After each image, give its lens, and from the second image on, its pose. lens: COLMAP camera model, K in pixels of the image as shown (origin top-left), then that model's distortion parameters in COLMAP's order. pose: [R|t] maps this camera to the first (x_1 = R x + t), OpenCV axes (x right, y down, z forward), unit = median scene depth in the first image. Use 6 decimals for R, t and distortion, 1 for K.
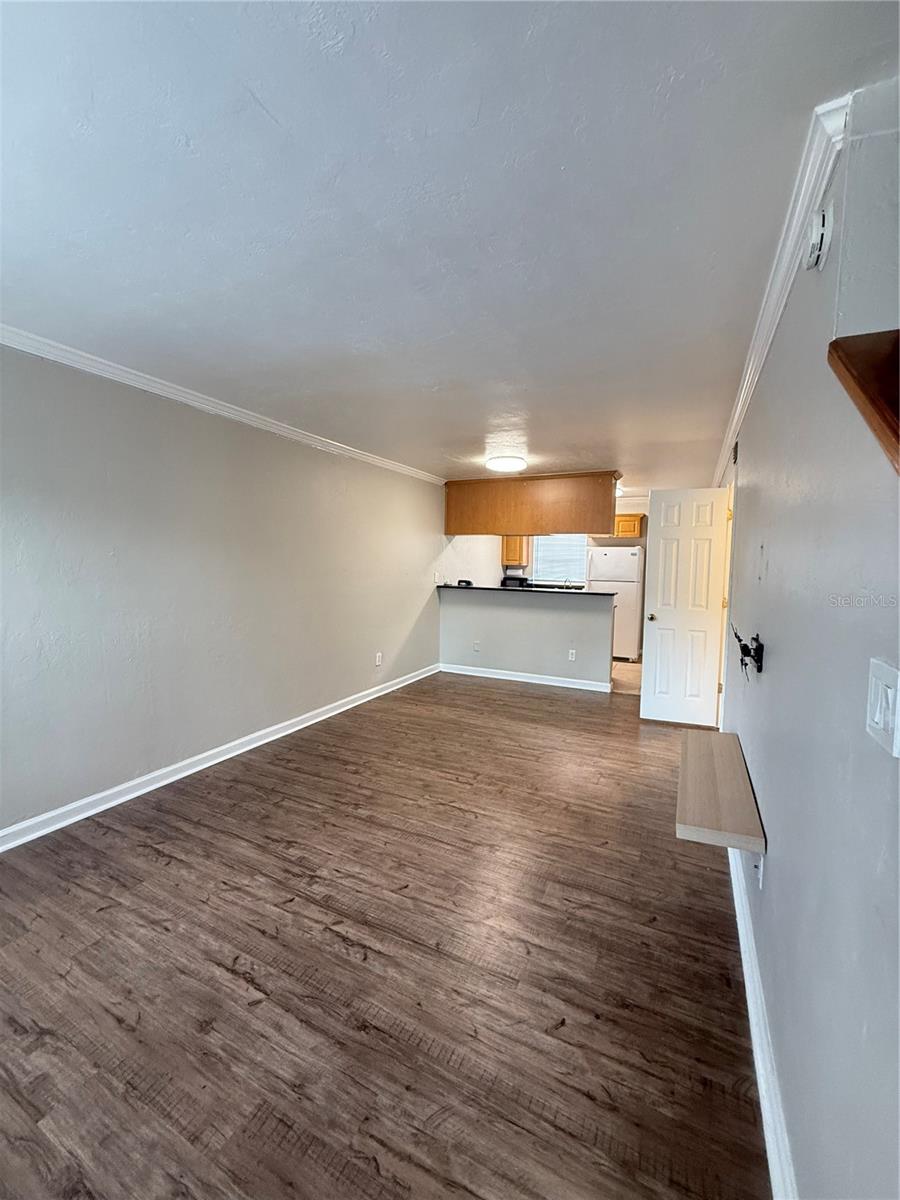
lens RADIAL K [[478.8, 0, 450.6], [0, 478.8, 596.1], [0, 0, 1]] dist [0.001179, 0.000140]
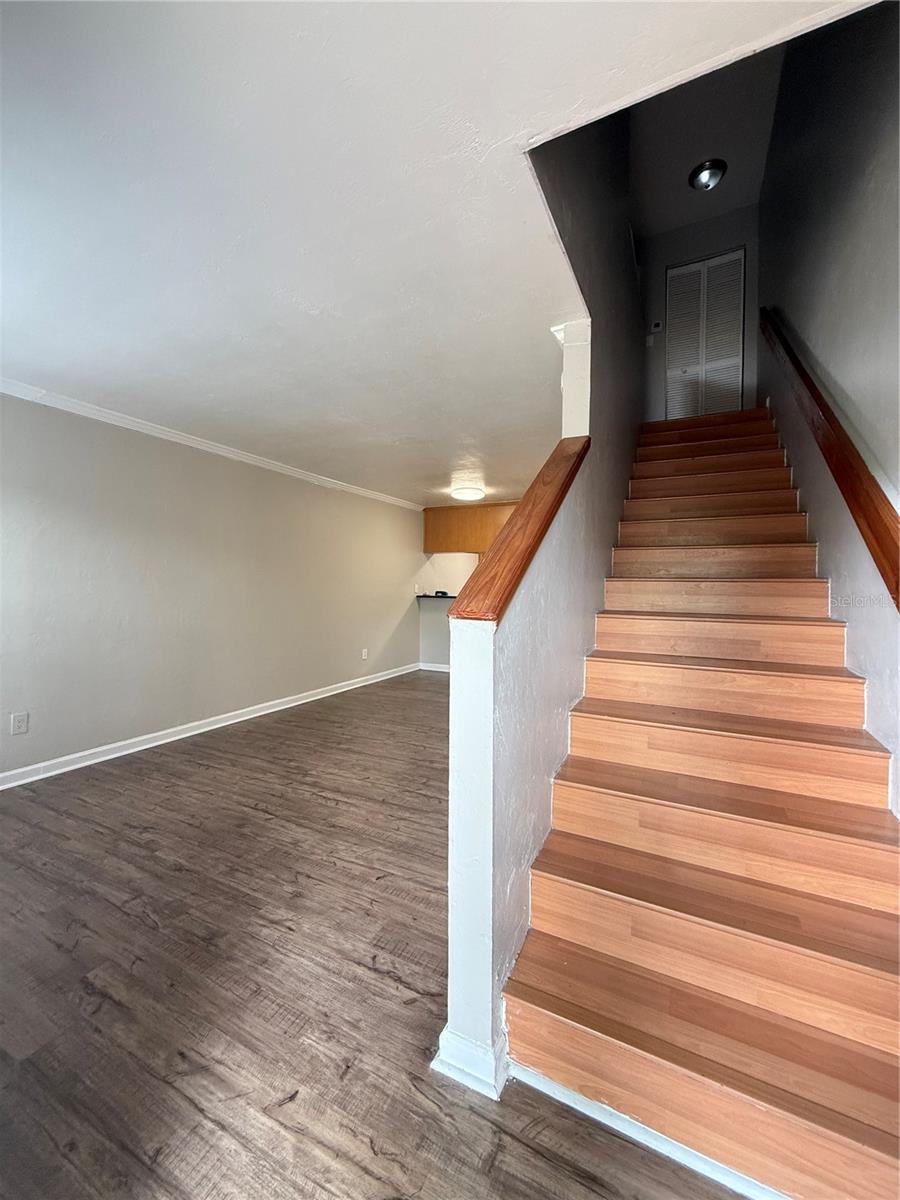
lens RADIAL K [[478.8, 0, 450.6], [0, 478.8, 596.1], [0, 0, 1]] dist [0.001179, 0.000140]
pose [[0.999977, -0.005940, -0.003279, 0.127294], [0.005764, 0.998671, -0.051215, 0.087133], [0.003579, 0.051195, 0.998682, -0.382087]]
